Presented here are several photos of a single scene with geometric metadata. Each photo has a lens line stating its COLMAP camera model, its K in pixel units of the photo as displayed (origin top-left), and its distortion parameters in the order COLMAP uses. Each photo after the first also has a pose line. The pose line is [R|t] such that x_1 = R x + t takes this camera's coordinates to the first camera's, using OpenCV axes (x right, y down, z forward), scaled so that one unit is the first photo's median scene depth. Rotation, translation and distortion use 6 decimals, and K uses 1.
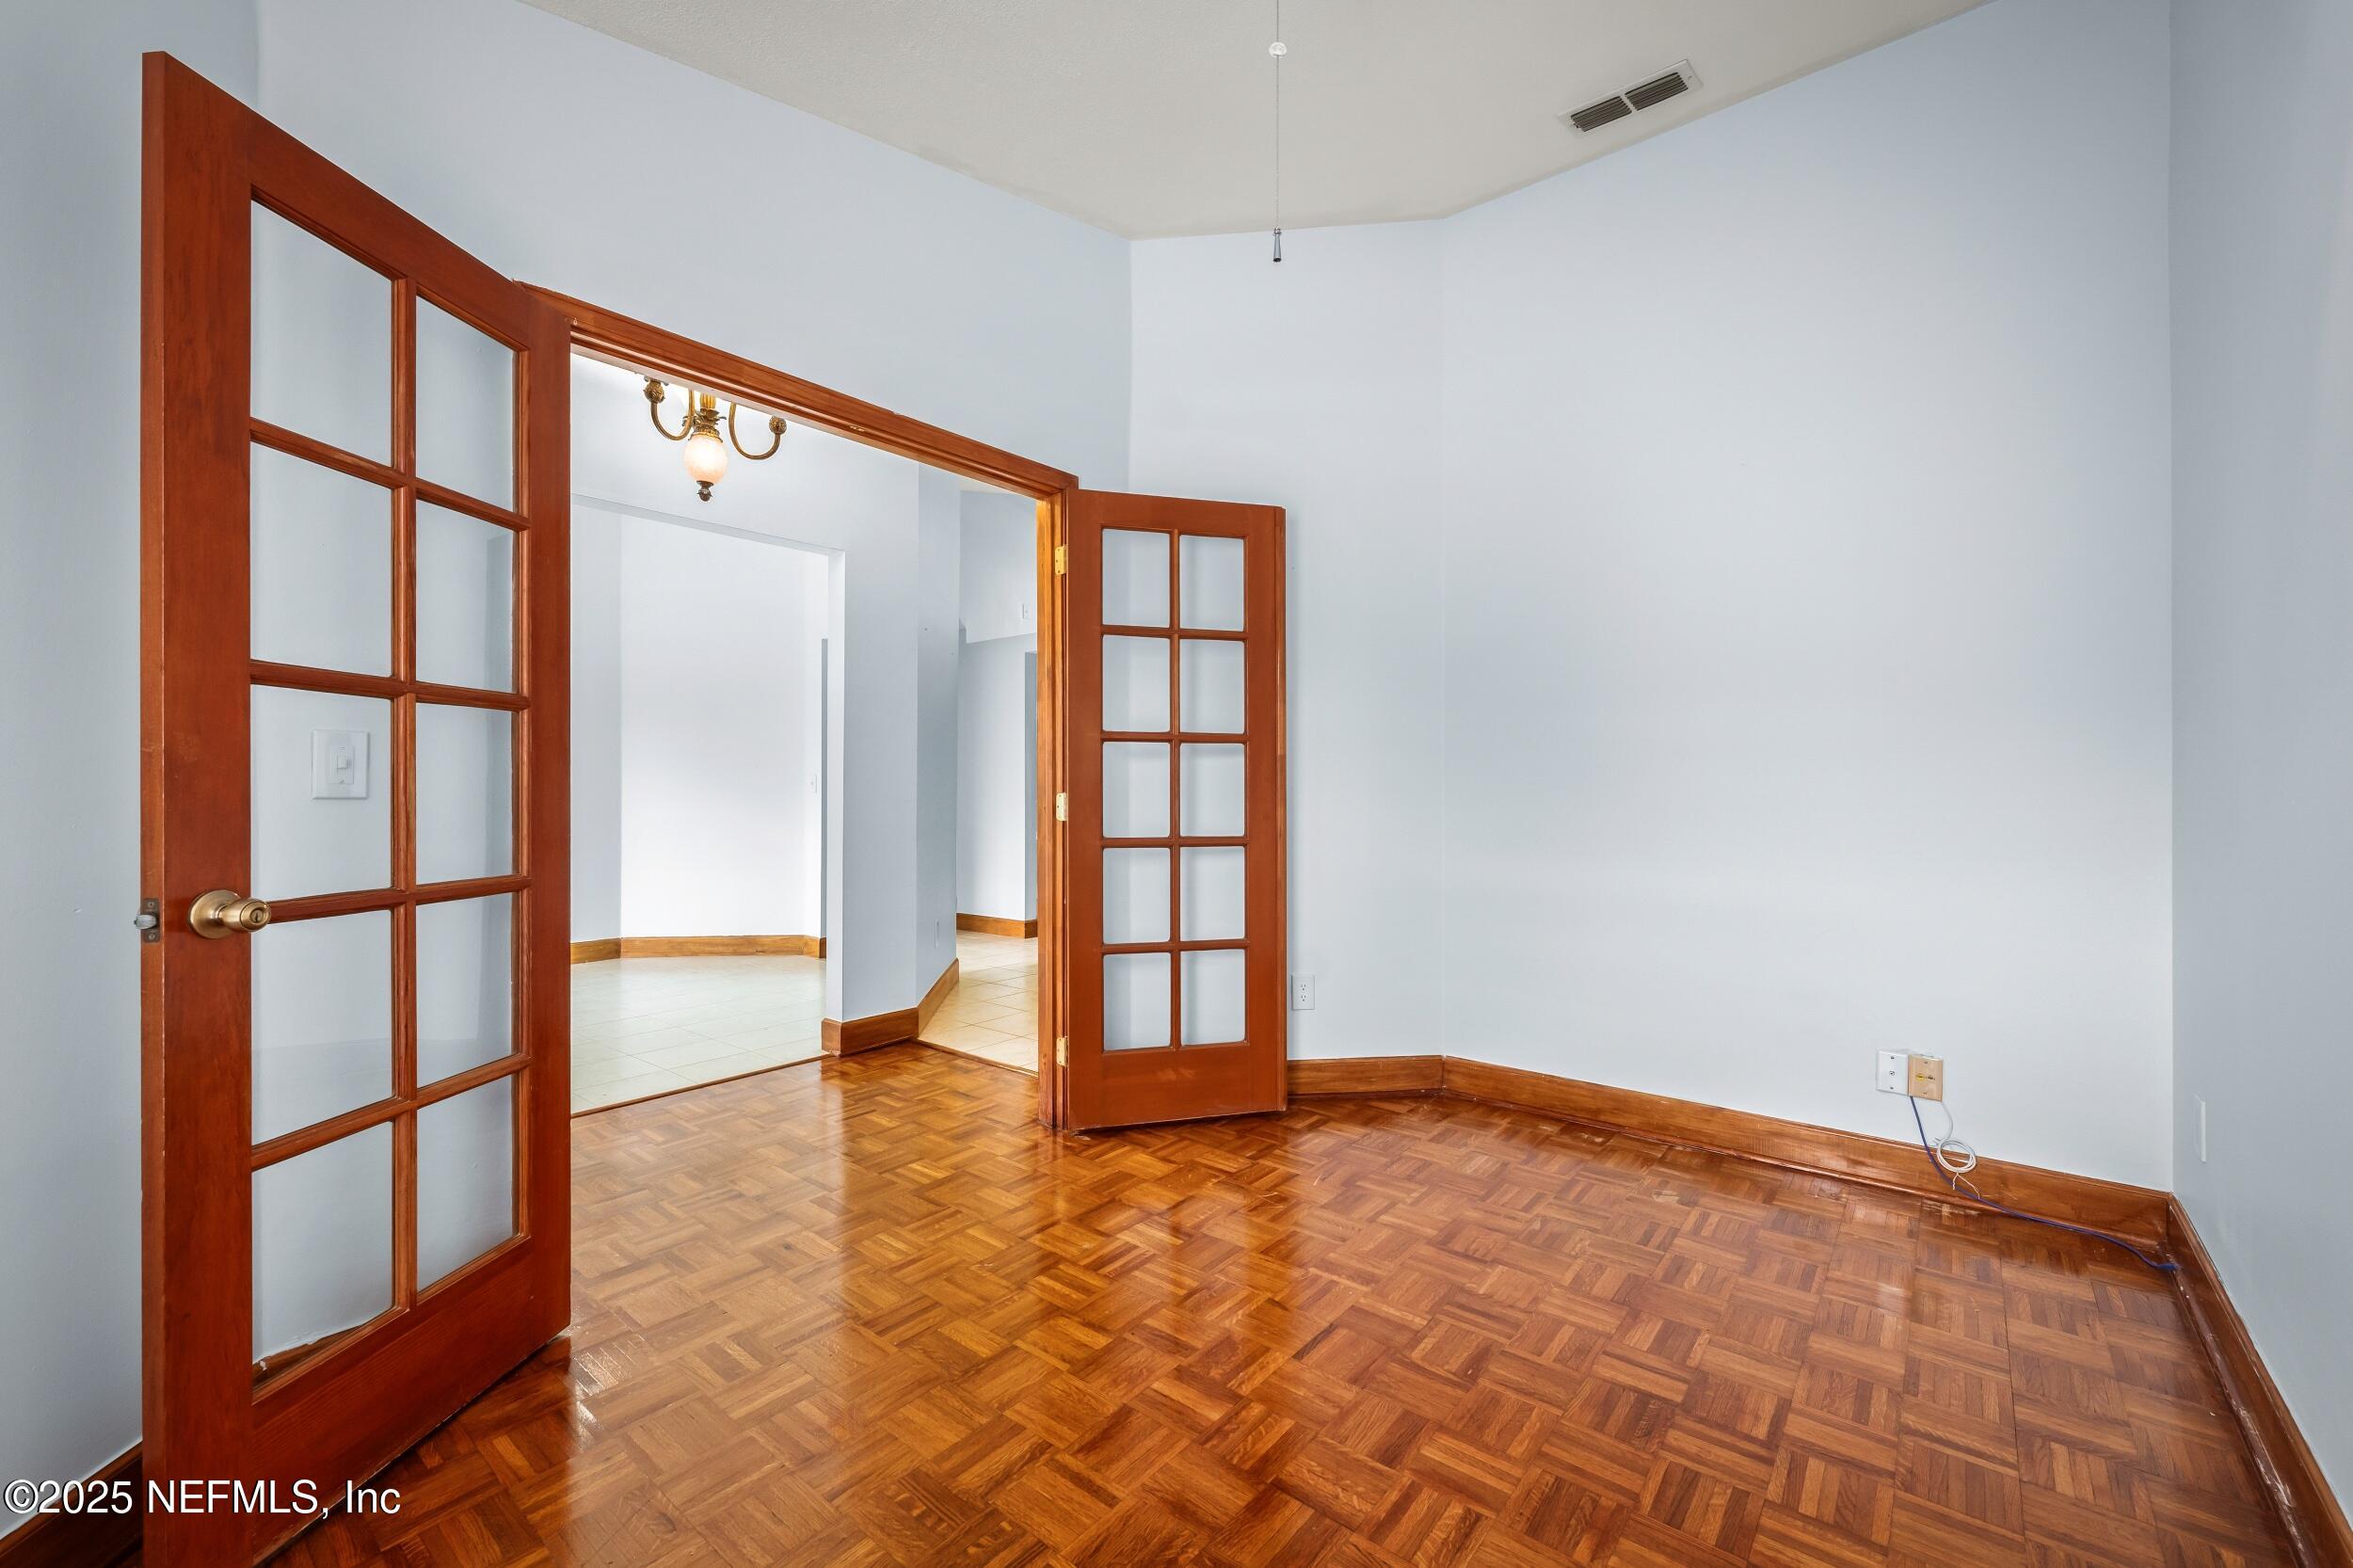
lens RADIAL K [[956.9, 0, 1180.6], [0, 956.9, 787.6], [0, 0, 1]] dist [-0.000330, -0.000519]
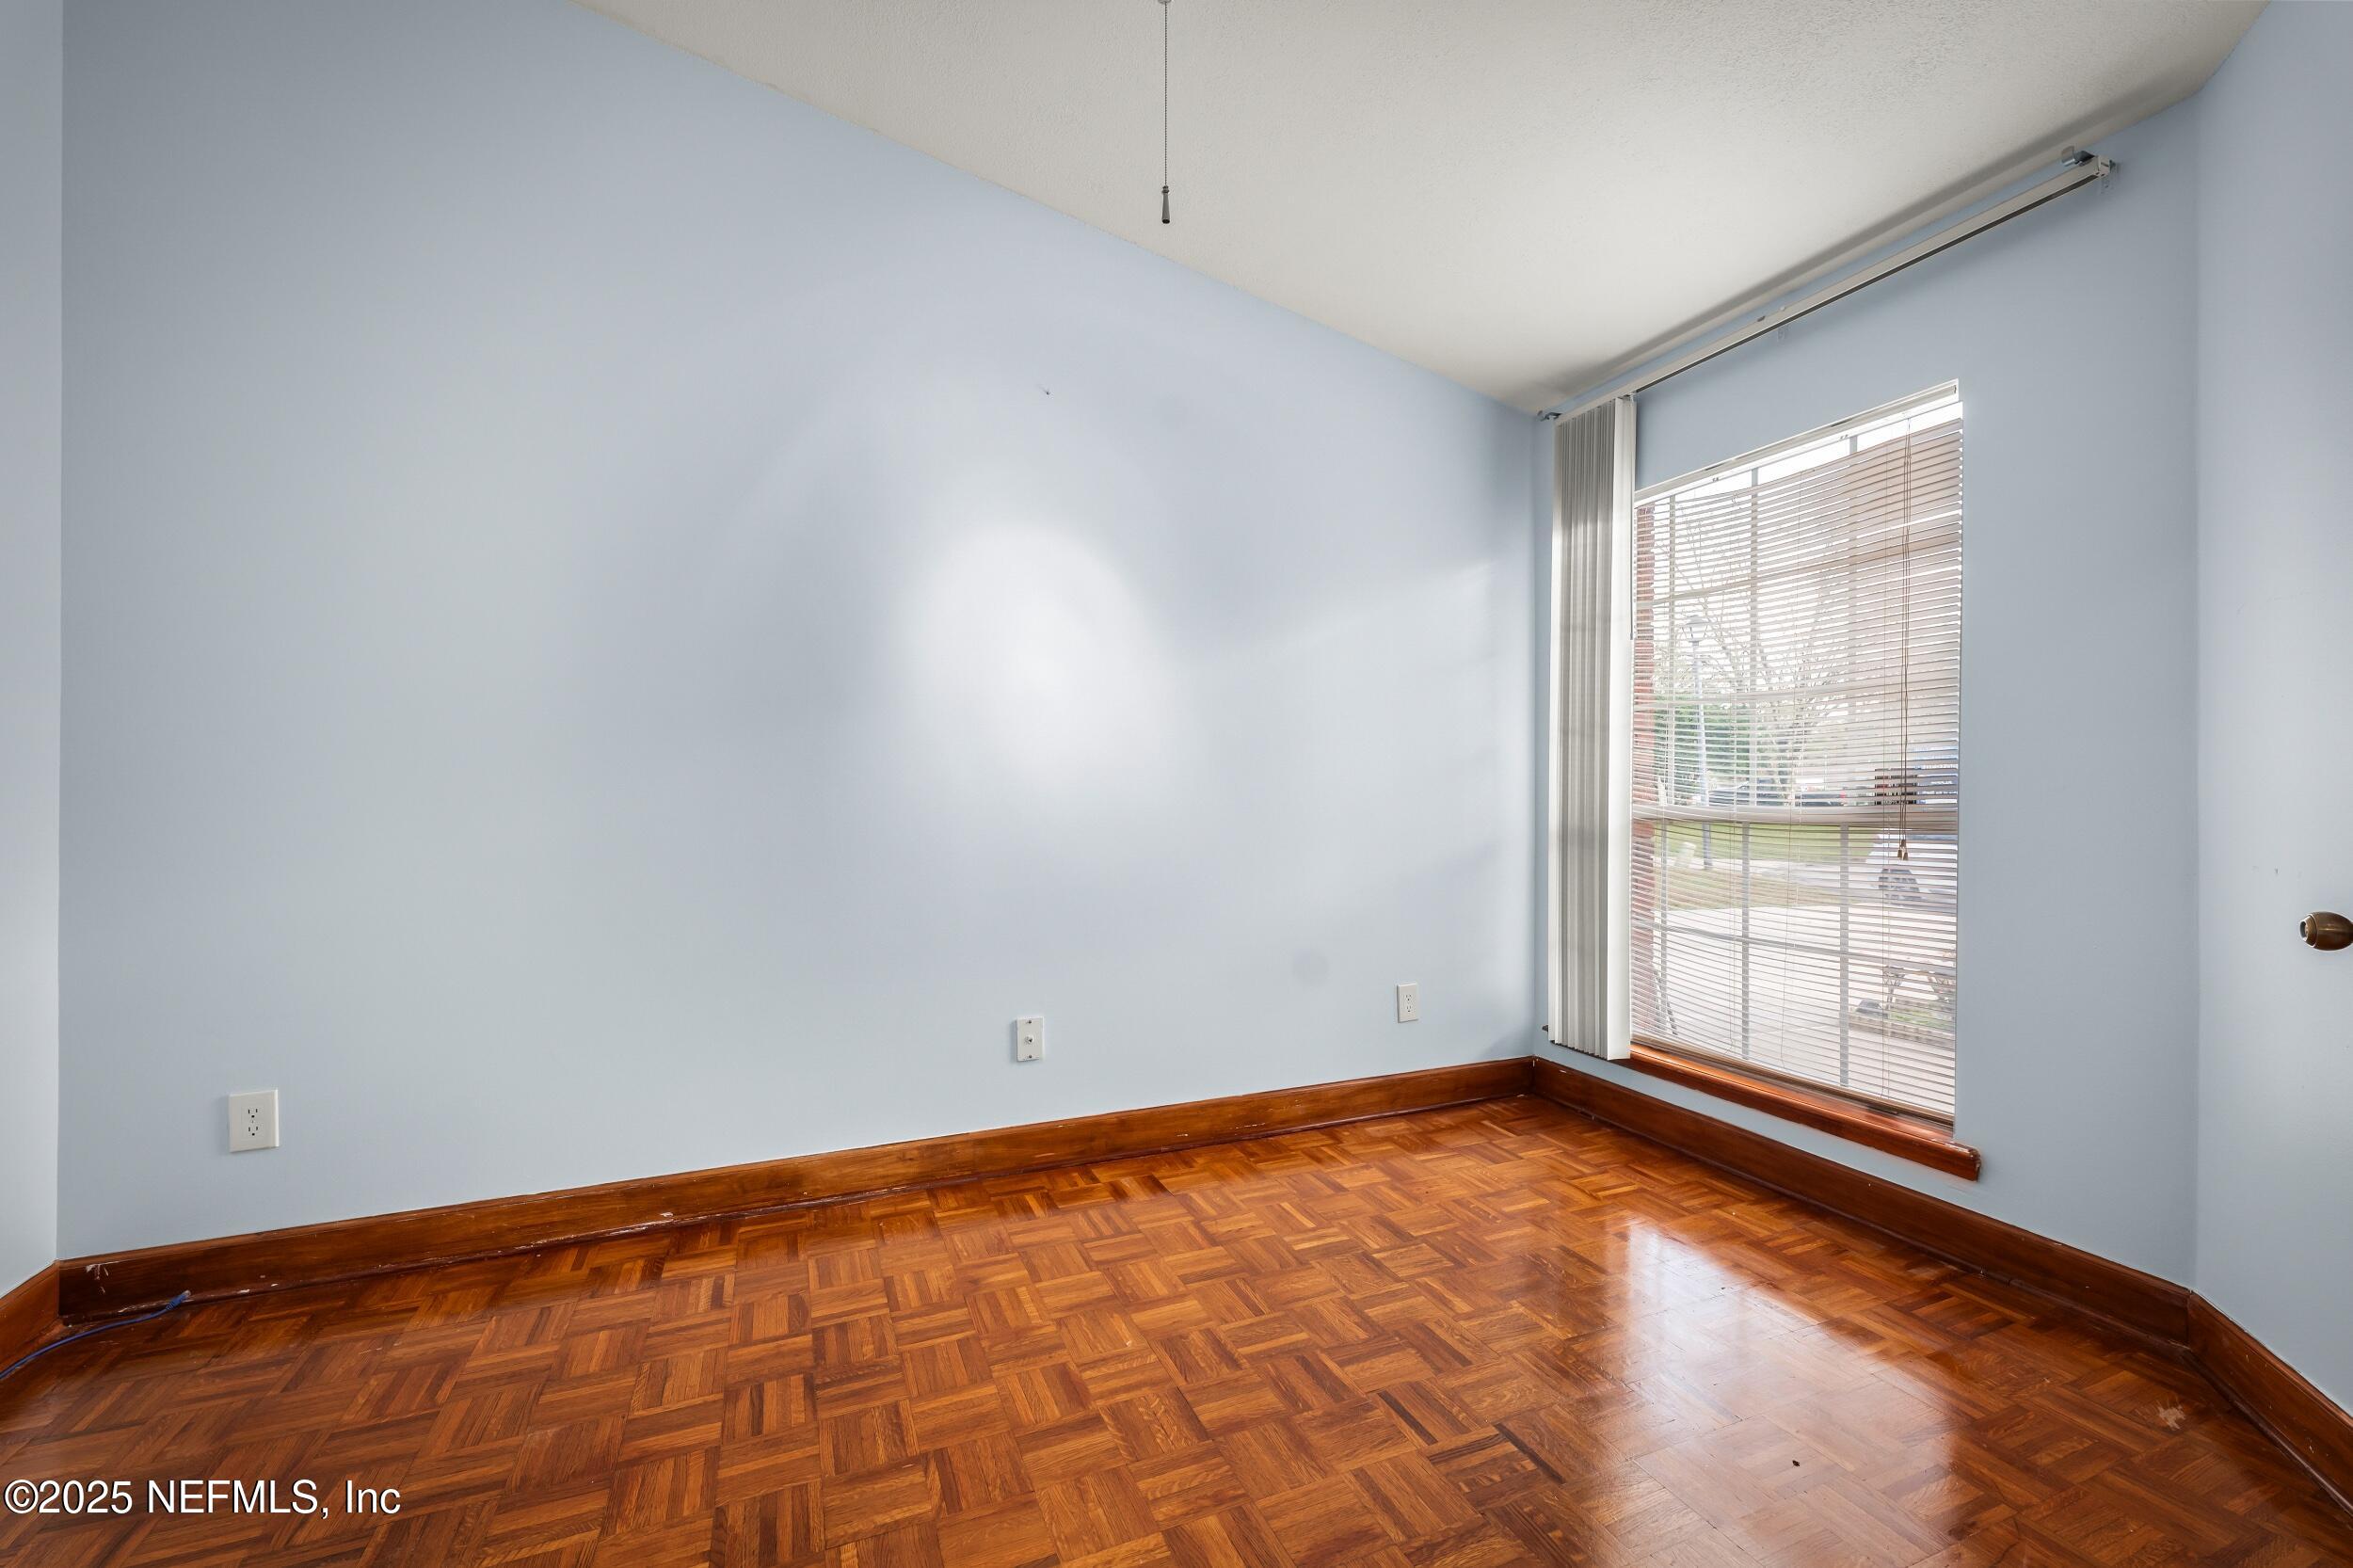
lens RADIAL K [[975.5, 0, 1169.0], [0, 975.5, 773.2], [0, 0, 1]] dist [0.002425, 0.000463]
pose [[-0.880021, 0.005792, 0.474899, -0.374826], [-0.002543, 0.999854, -0.016907, 0.000647], [-0.474928, -0.016086, -0.879878, 1.921955]]
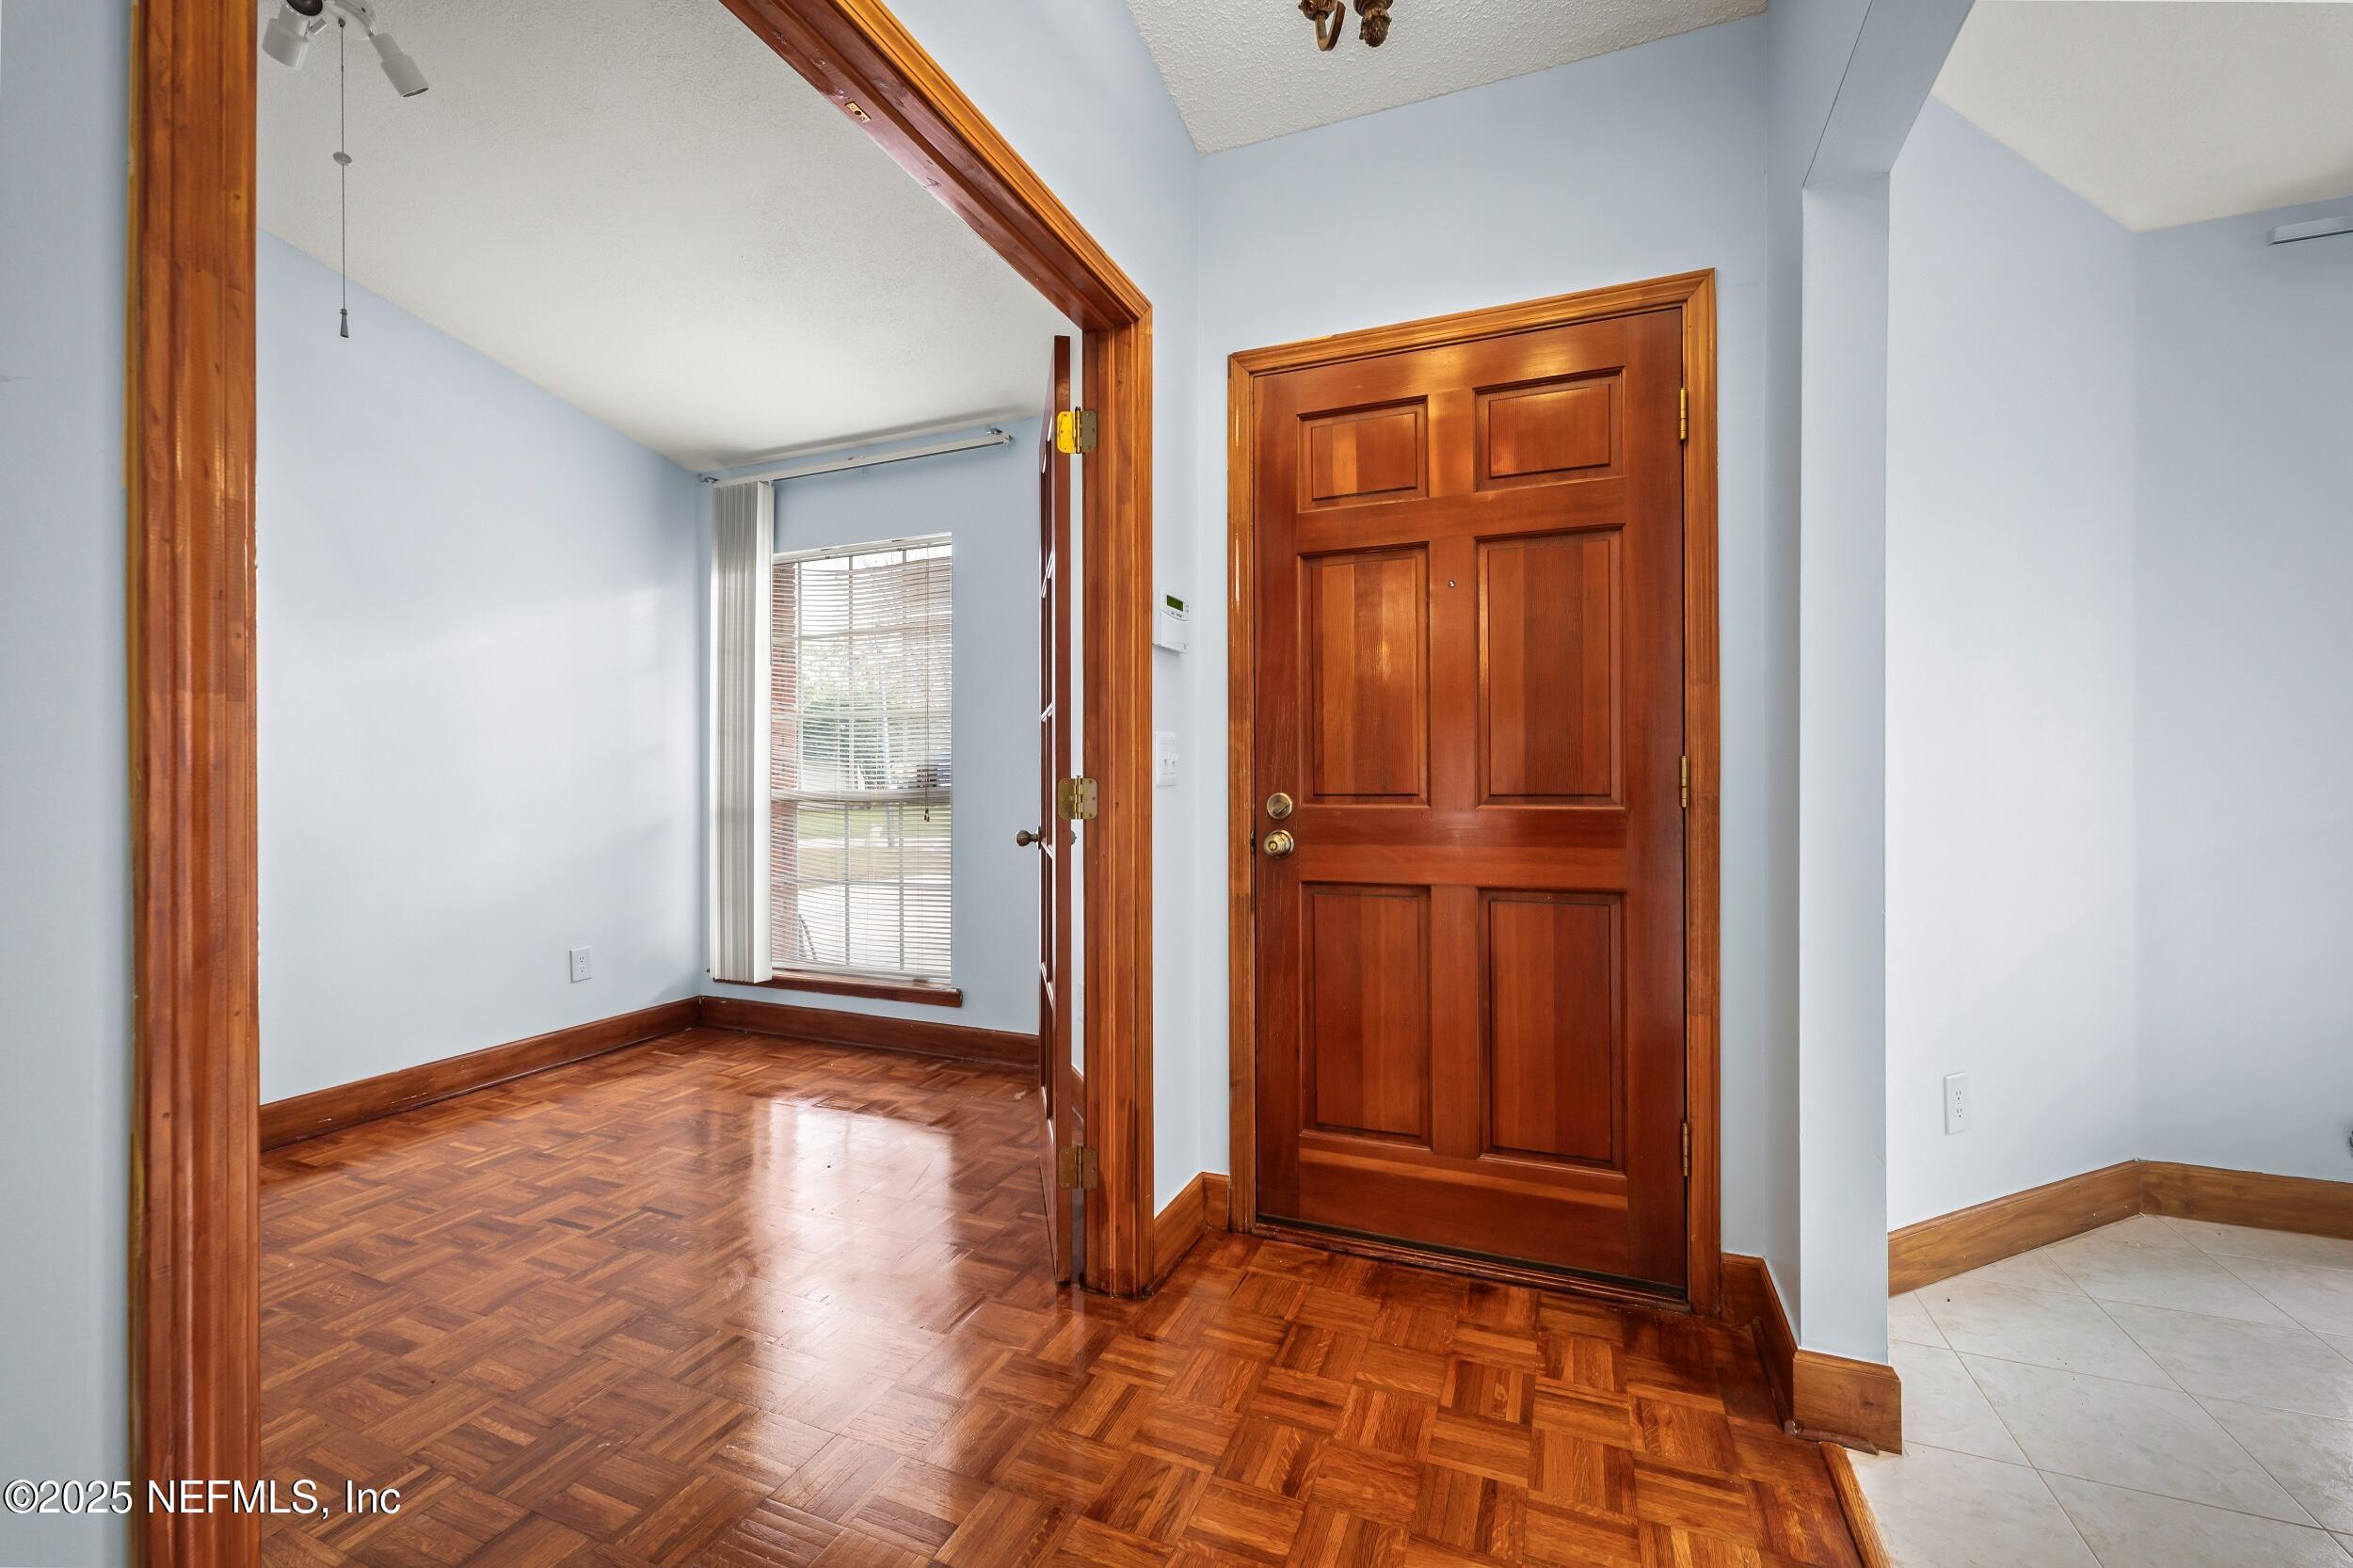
lens RADIAL K [[956.9, 0, 1180.6], [0, 956.9, 787.6], [0, 0, 1]] dist [-0.000330, -0.000519]
pose [[-0.957583, 0.003953, -0.288130, -0.574516], [0.001463, 0.999960, 0.008859, 0.002710], [0.288153, 0.008062, -0.957550, 2.534666]]
